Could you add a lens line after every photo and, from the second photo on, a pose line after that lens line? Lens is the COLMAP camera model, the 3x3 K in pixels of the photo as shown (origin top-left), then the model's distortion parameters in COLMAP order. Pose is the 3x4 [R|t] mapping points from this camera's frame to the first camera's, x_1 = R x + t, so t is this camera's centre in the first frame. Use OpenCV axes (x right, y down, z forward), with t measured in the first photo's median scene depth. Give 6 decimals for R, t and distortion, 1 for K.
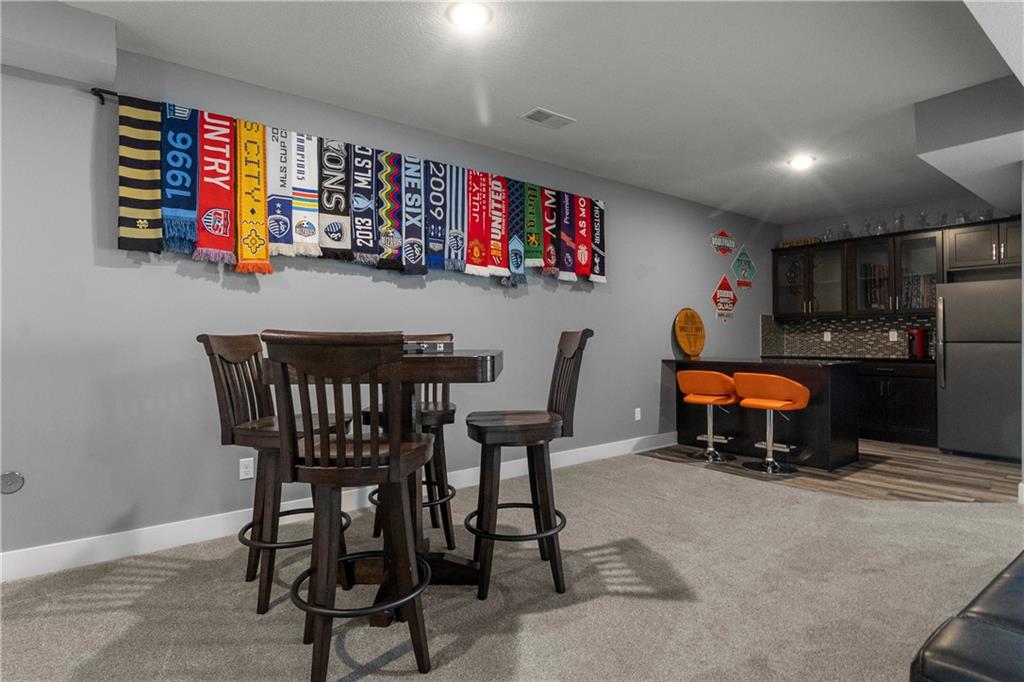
lens RADIAL K [[559.3, 0, 509.6], [0, 559.3, 340.9], [0, 0, 1]] dist [0.000756, 0.001558]
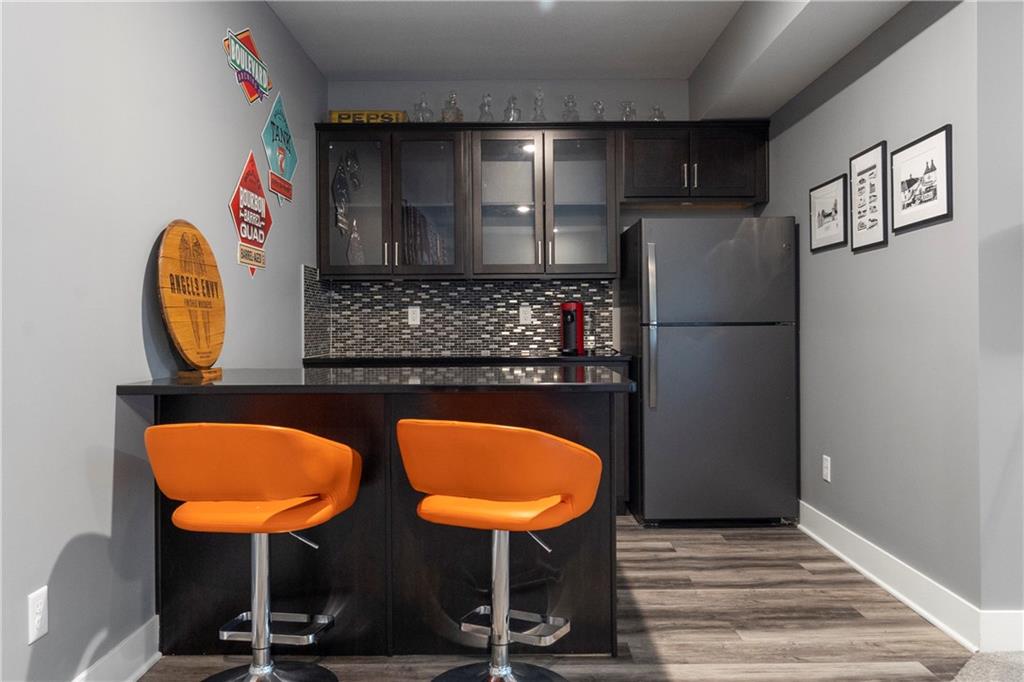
lens RADIAL K [[775.2, 0, 510.2], [0, 775.2, 333.2], [0, 0, 1]] dist [-0.064096, -0.001917]
pose [[0.628047, -0.007581, 0.778138, 0.088440], [0.003687, 0.999970, 0.006766, 0.003545], [-0.778166, -0.001380, 0.628057, 0.539564]]
